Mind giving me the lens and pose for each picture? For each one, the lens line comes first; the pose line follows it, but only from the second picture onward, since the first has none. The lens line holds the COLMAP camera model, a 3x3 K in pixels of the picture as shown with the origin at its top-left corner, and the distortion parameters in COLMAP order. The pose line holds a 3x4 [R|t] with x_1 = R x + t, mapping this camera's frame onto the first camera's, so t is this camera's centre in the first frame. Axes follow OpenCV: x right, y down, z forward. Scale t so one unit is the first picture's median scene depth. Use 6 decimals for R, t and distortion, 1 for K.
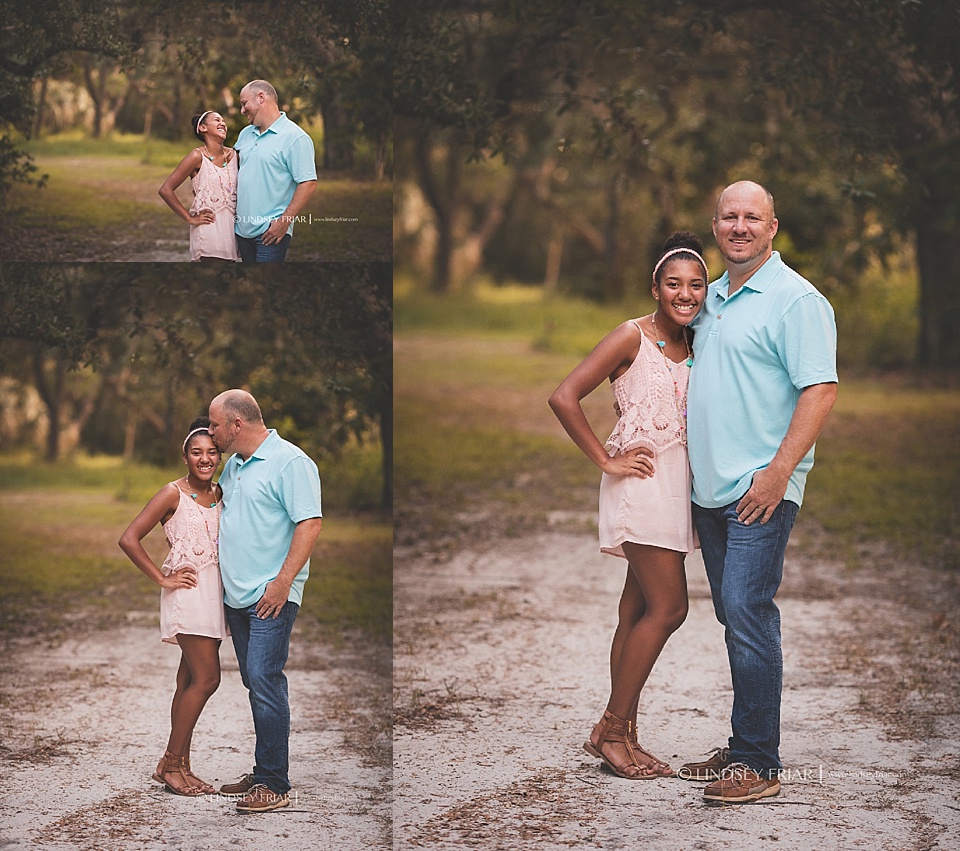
lens RADIAL K [[2839.0, 0, 481.7], [0, 2839.0, 429.4], [0, 0, 1]] dist [-0.271806, 0.000000]
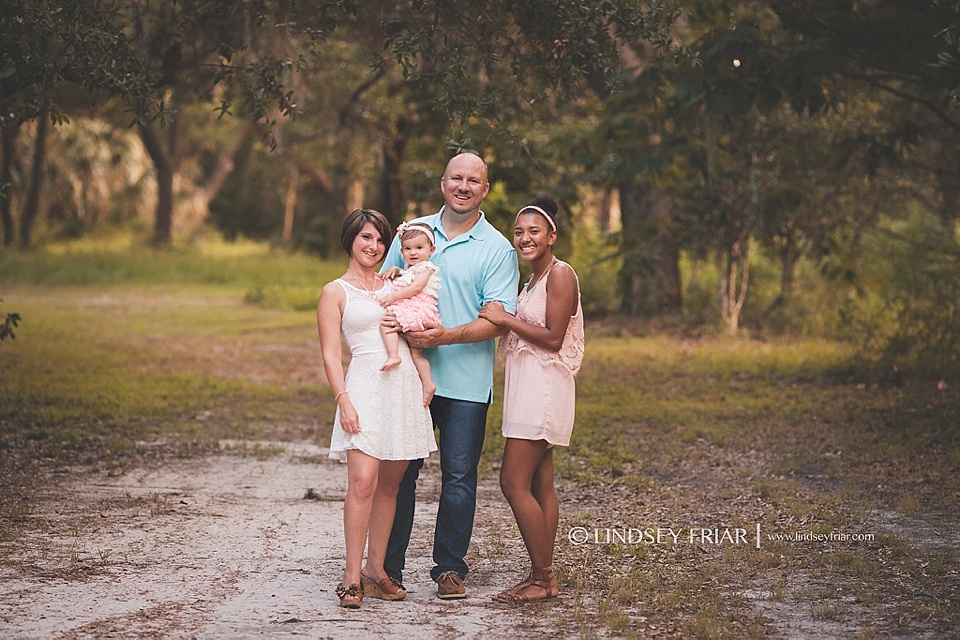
lens RADIAL K [[3212.8, 0, 479.6], [0, 3212.8, 315.4], [0, 0, 1]] dist [0.140107, 0.000000]
pose [[0.996954, -0.004305, 0.077867, 0.034839], [0.006478, 0.999596, -0.027678, 0.021341], [-0.077717, 0.028098, 0.996579, -0.333629]]
